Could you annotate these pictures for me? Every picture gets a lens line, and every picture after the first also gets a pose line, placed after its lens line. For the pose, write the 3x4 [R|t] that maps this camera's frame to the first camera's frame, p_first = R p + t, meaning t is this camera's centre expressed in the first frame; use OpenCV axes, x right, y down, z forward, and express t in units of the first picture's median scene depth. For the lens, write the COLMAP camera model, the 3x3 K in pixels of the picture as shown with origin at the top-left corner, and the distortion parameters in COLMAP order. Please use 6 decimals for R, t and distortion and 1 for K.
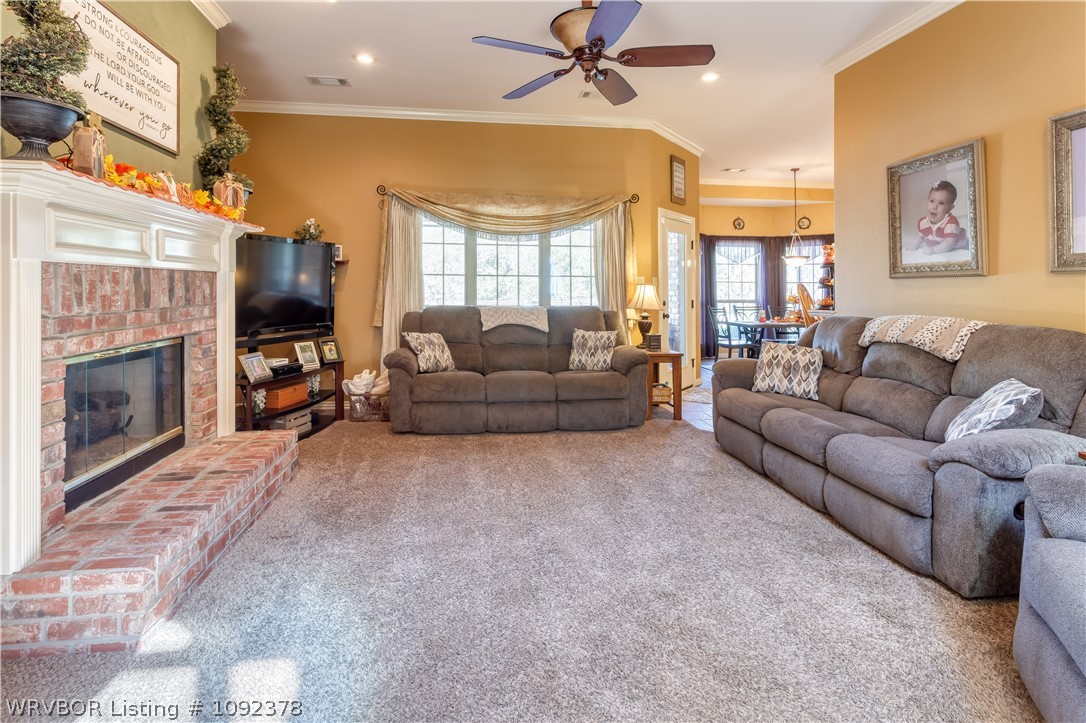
lens RADIAL K [[533.3, 0, 513.6], [0, 533.3, 279.9], [0, 0, 1]] dist [0.002145, 0.000671]
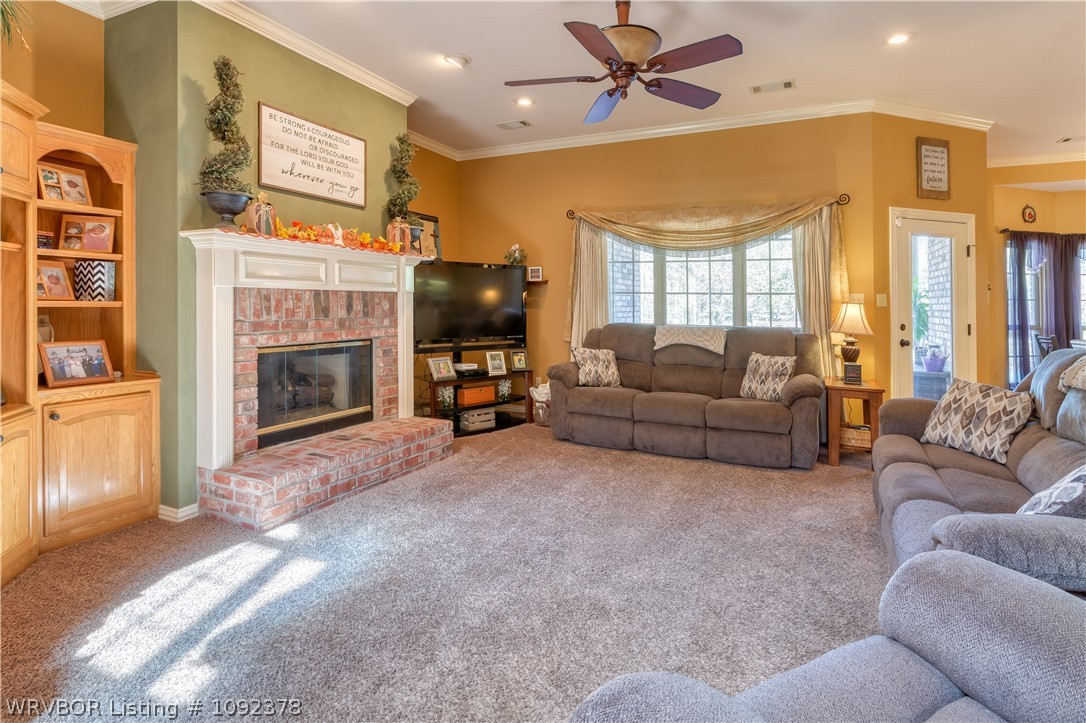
lens RADIAL K [[557.0, 0, 543.2], [0, 557.0, 297.9], [0, 0, 1]] dist [-0.006608, 0.002031]
pose [[0.842366, -0.002452, -0.538900, 0.431283], [0.002086, 0.999997, -0.001290, 0.001360], [0.538901, -0.000038, 0.842369, 0.032315]]
